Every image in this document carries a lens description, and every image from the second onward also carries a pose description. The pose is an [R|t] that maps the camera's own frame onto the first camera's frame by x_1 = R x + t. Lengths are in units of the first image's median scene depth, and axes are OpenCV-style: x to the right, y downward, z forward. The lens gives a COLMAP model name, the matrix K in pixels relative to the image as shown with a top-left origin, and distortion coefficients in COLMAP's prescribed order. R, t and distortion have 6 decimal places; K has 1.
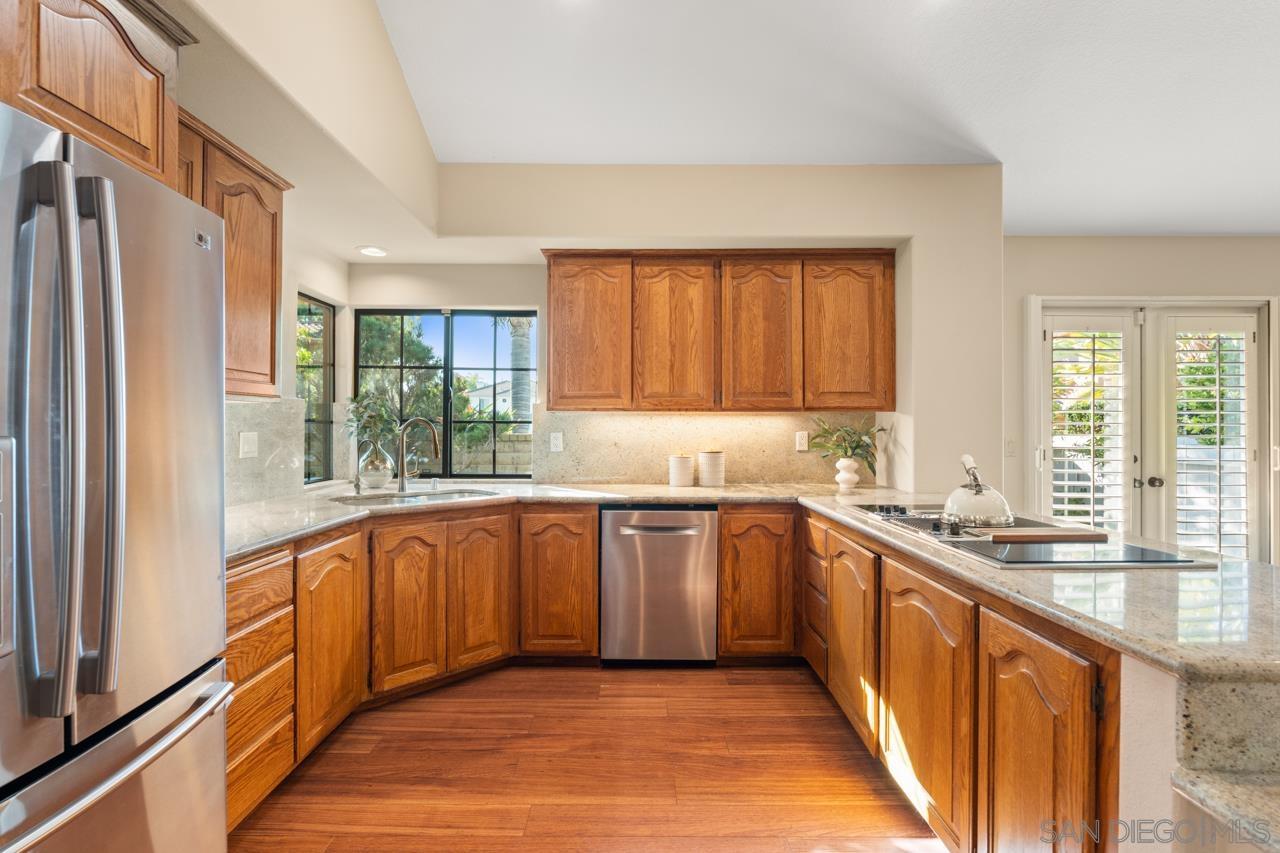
lens RADIAL K [[615.0, 0, 640.0], [0, 615.0, 426.5], [0, 0, 1]] dist [0.001080, 0.000047]
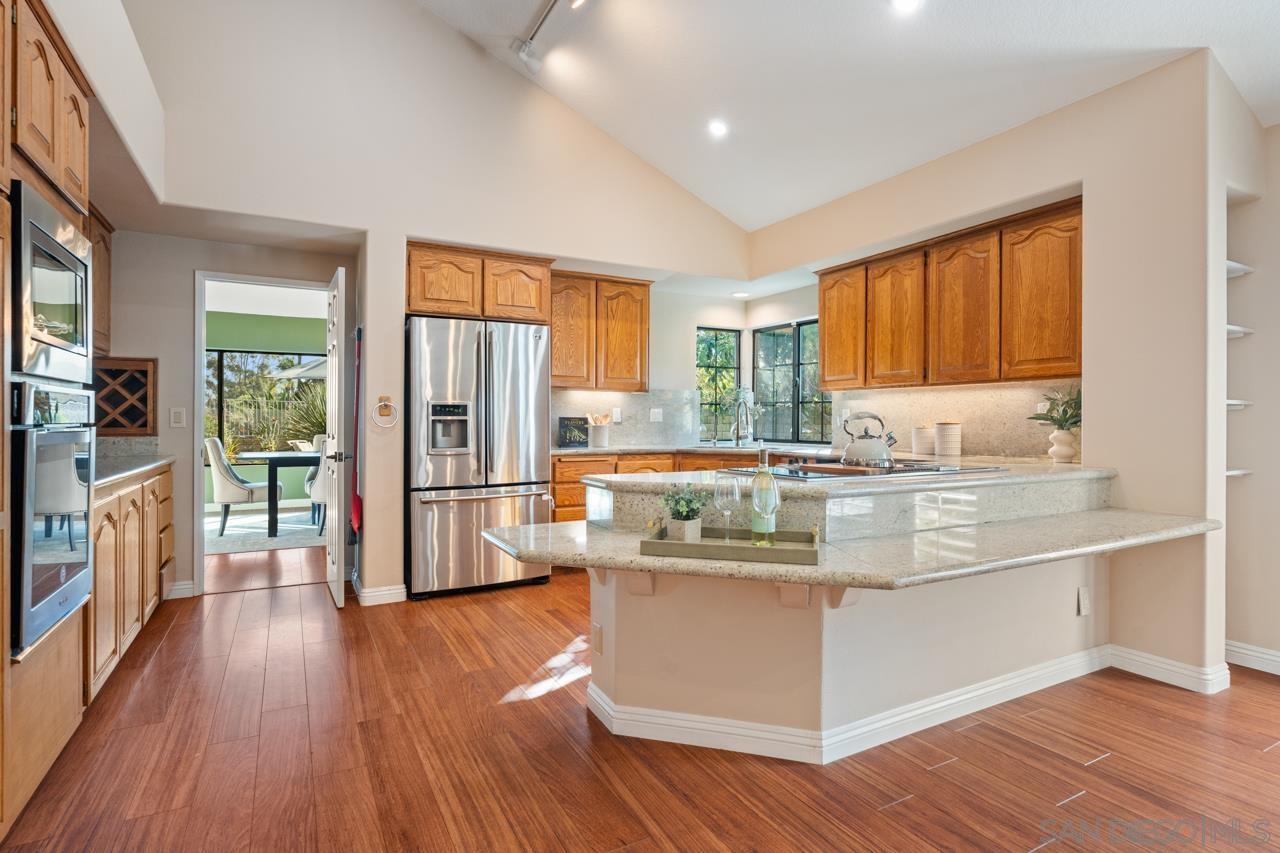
lens RADIAL K [[648.7, 0, 640.0], [0, 648.7, 426.5], [0, 0, 1]] dist [0.001485, 0.000095]
pose [[0.476133, 0.006813, -0.879347, 0.914416], [-0.000167, 0.999971, 0.007658, 0.039857], [0.879373, -0.003499, 0.476121, -0.015567]]
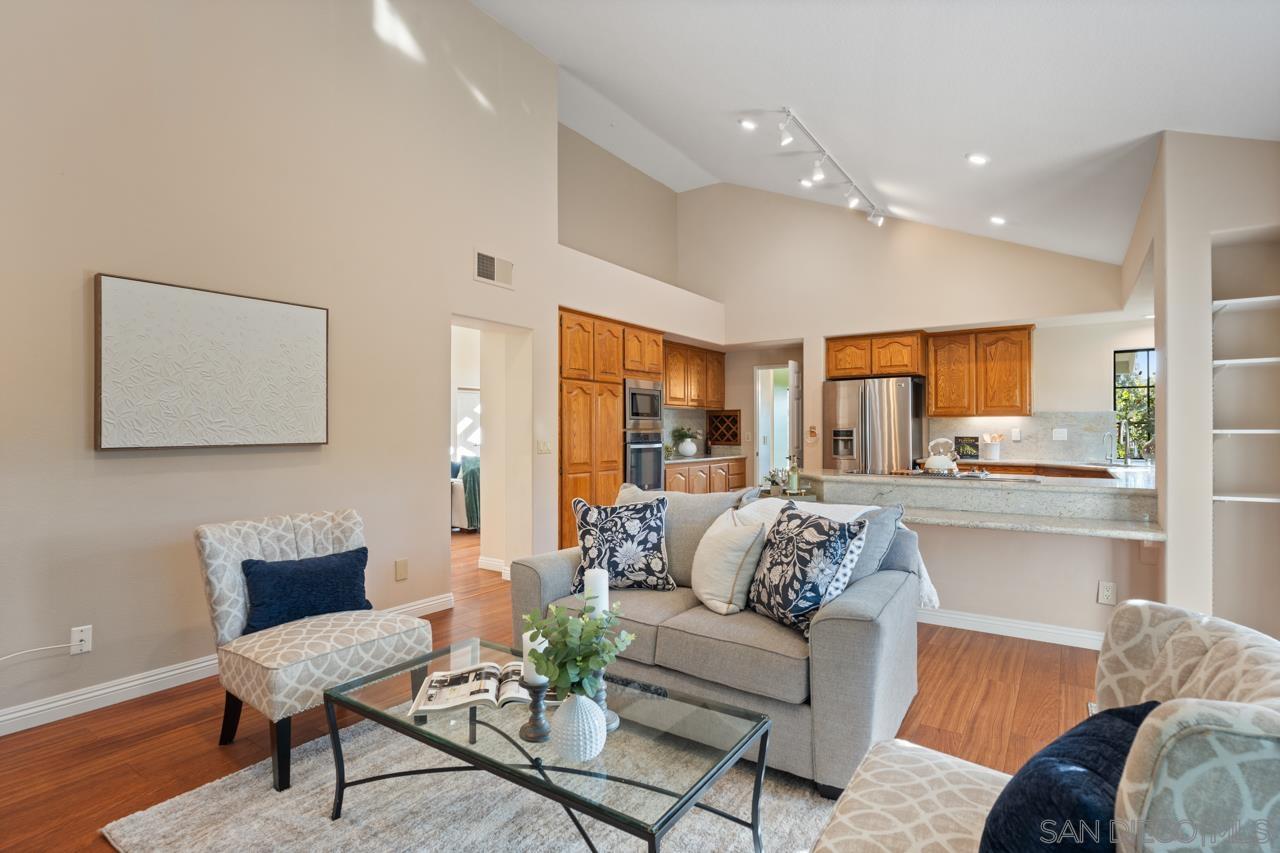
lens RADIAL K [[627.8, 0, 640.0], [0, 627.8, 426.5], [0, 0, 1]] dist [-0.000020, -0.000005]
pose [[-0.569353, -0.006421, -0.822068, 1.689410], [0.002962, 0.999947, -0.009861, 0.015094], [0.822088, -0.008049, -0.569304, 0.836053]]
